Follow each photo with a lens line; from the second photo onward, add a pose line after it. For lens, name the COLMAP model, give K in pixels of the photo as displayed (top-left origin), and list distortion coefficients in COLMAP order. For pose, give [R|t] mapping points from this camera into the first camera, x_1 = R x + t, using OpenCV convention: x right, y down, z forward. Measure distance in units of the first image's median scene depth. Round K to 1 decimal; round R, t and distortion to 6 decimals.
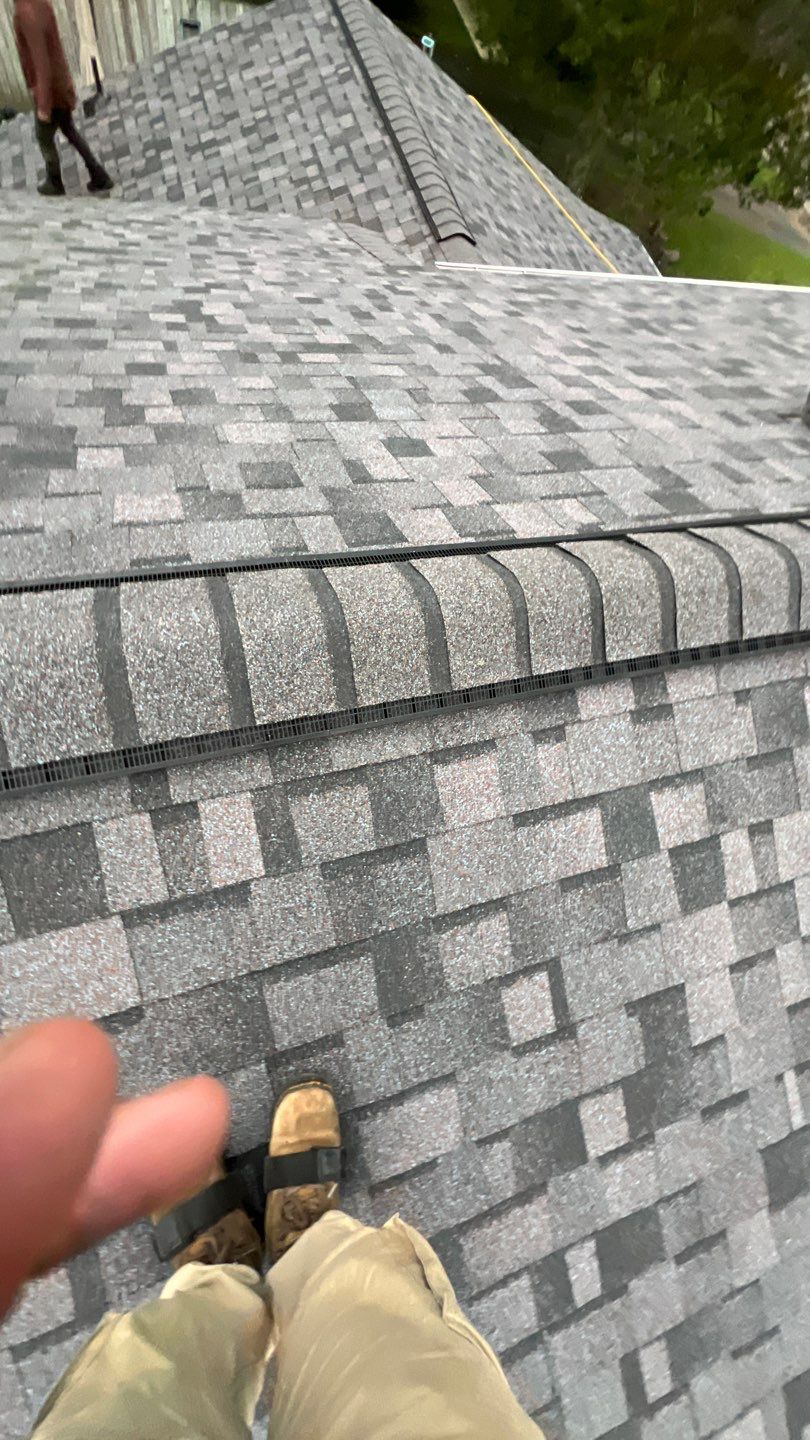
lens RADIAL K [[576.9, 0, 402.3], [0, 576.9, 721.3], [0, 0, 1]] dist [-0.001530, 0.000508]
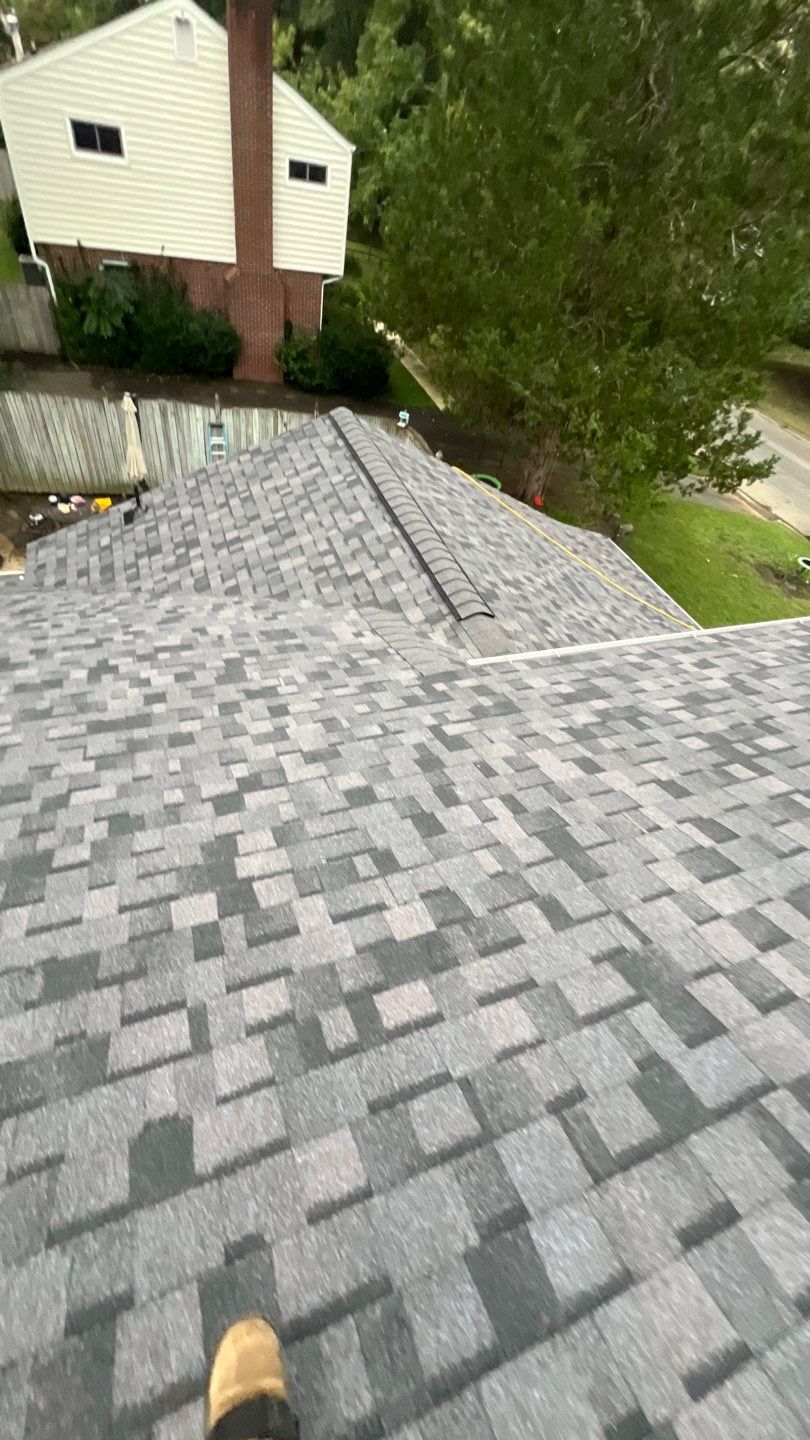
lens RADIAL K [[576.9, 0, 399.0], [0, 576.9, 712.8], [0, 0, 1]] dist [-0.001530, 0.000508]
pose [[0.996051, -0.088777, -0.000631, -0.183659], [0.083193, 0.935835, -0.342479, -1.105759], [0.030995, 0.341074, 0.939525, 0.314619]]
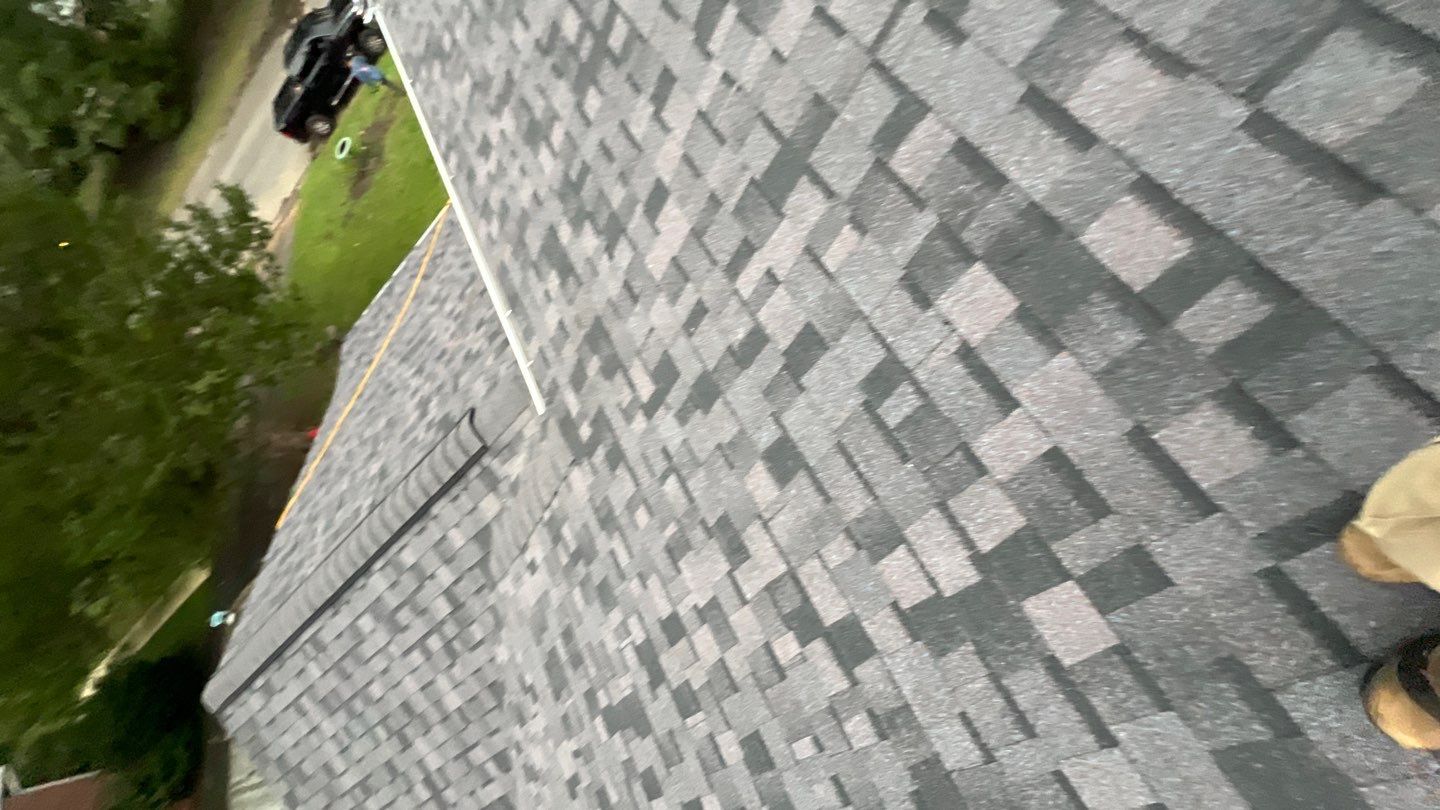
lens RADIAL K [[576.9, 0, 716.3], [0, 576.9, 415.5], [0, 0, 1]] dist [-0.001530, 0.000508]
pose [[-0.340101, -0.932130, 0.124360, -0.336886], [0.933214, -0.350847, -0.077575, -1.476068], [0.115942, 0.089671, 0.989200, 0.770186]]
